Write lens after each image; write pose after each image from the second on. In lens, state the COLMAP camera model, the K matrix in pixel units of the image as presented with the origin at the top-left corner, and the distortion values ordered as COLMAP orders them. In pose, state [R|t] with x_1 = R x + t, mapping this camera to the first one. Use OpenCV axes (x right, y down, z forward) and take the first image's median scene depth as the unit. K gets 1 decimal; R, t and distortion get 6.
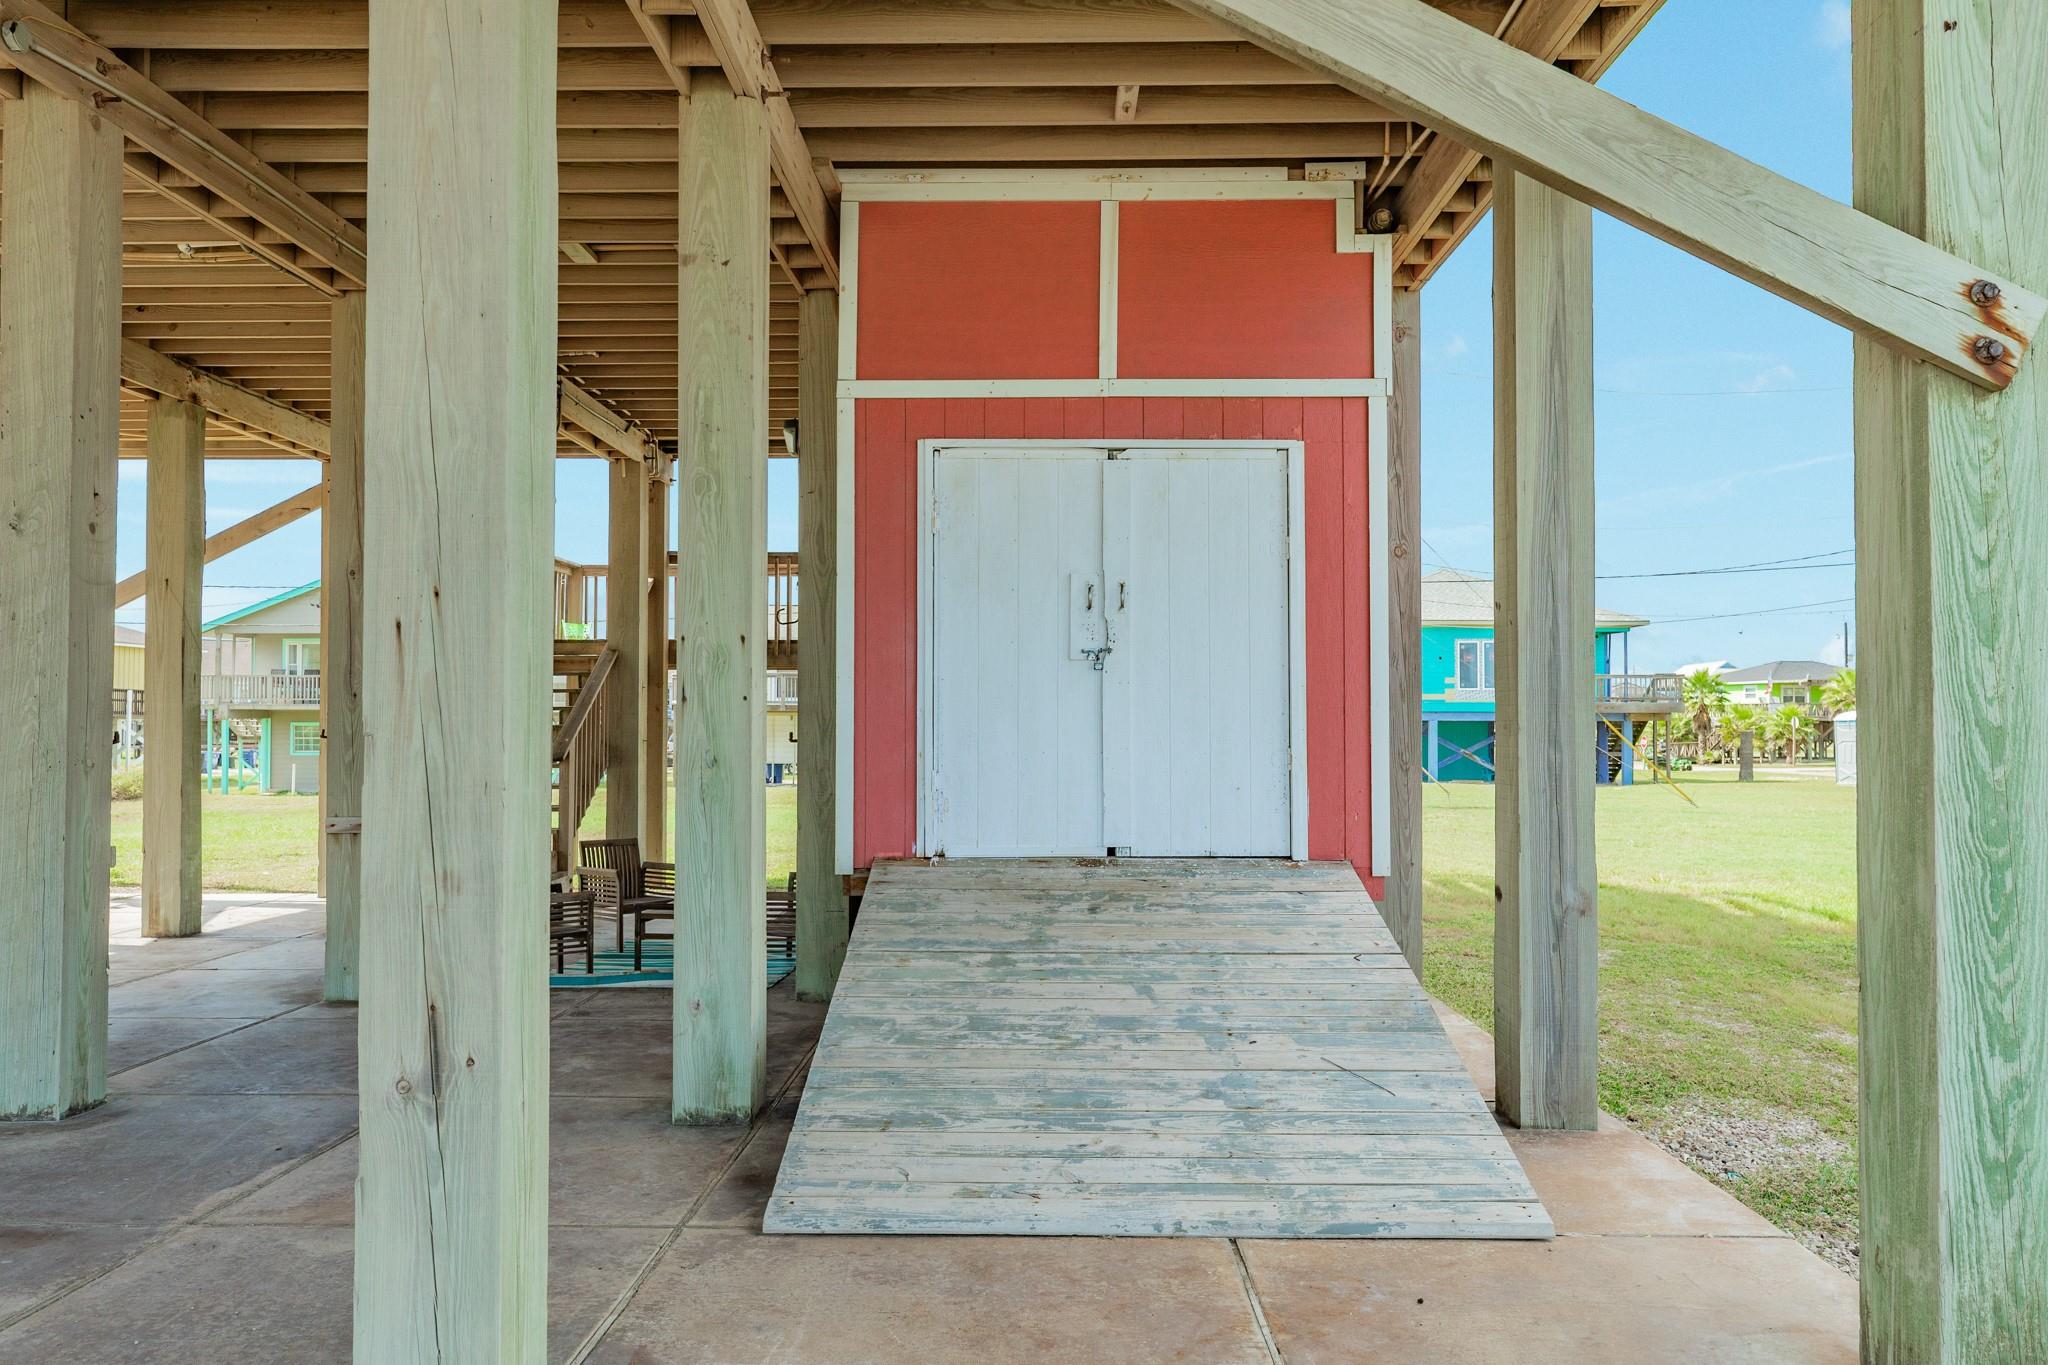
lens RADIAL K [[1493.4, 0, 1024.0], [0, 1493.4, 682.5], [0, 0, 1]] dist [-0.045288, -0.000642]
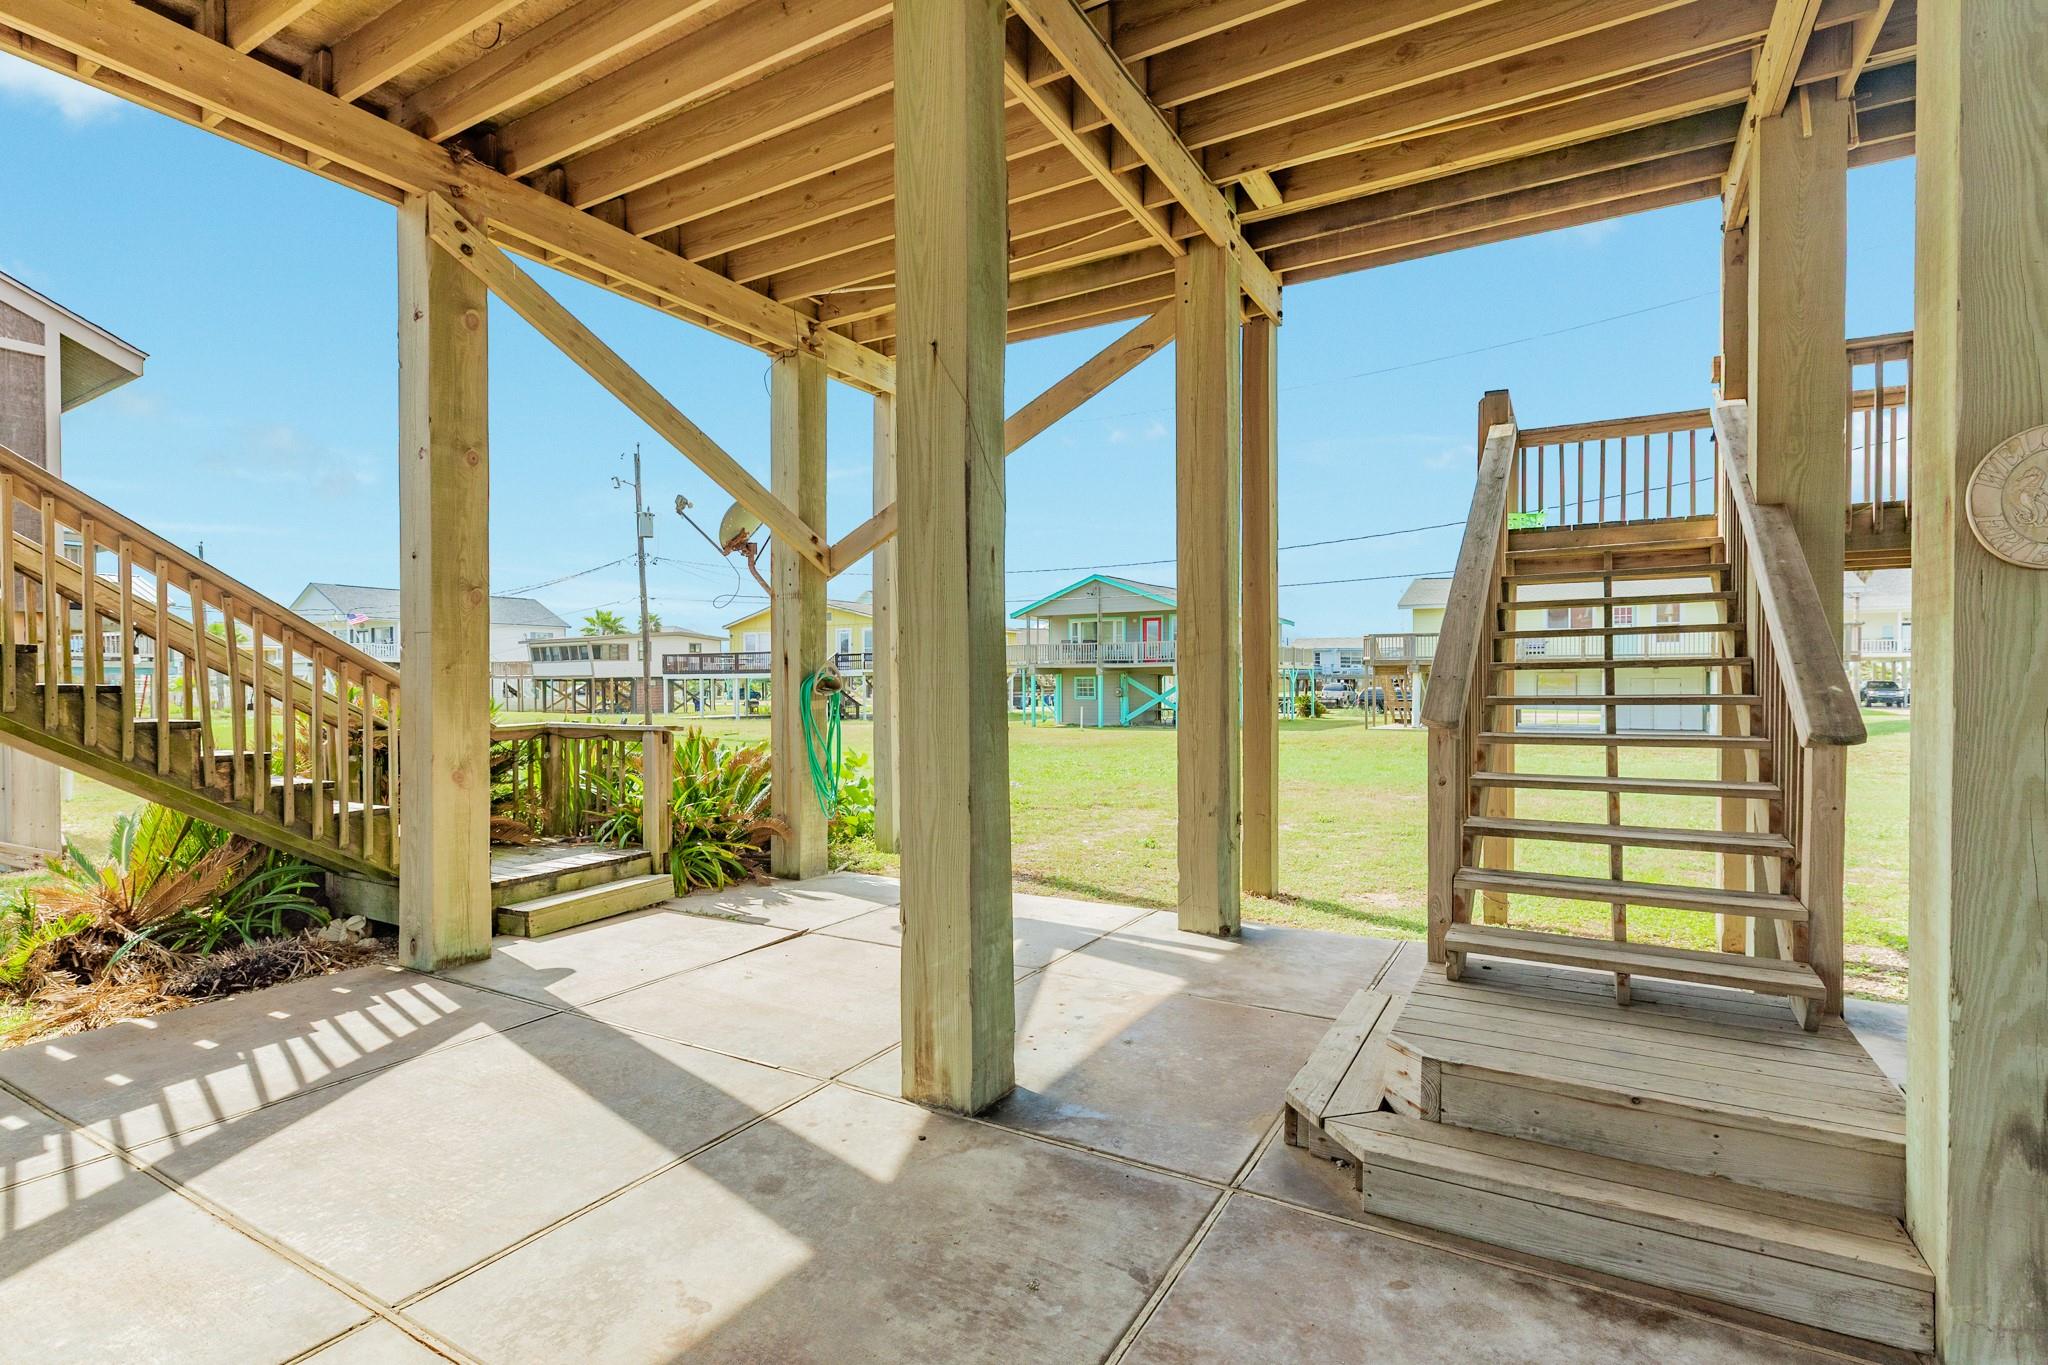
lens RADIAL K [[965.8, 0, 1024.0], [0, 965.8, 682.5], [0, 0, 1]] dist [-0.000153, -0.000270]
pose [[0.875075, -0.003204, -0.483977, -0.144917], [0.018852, 0.999445, 0.027469, 0.010437], [0.483620, -0.033162, 0.874650, 0.262063]]
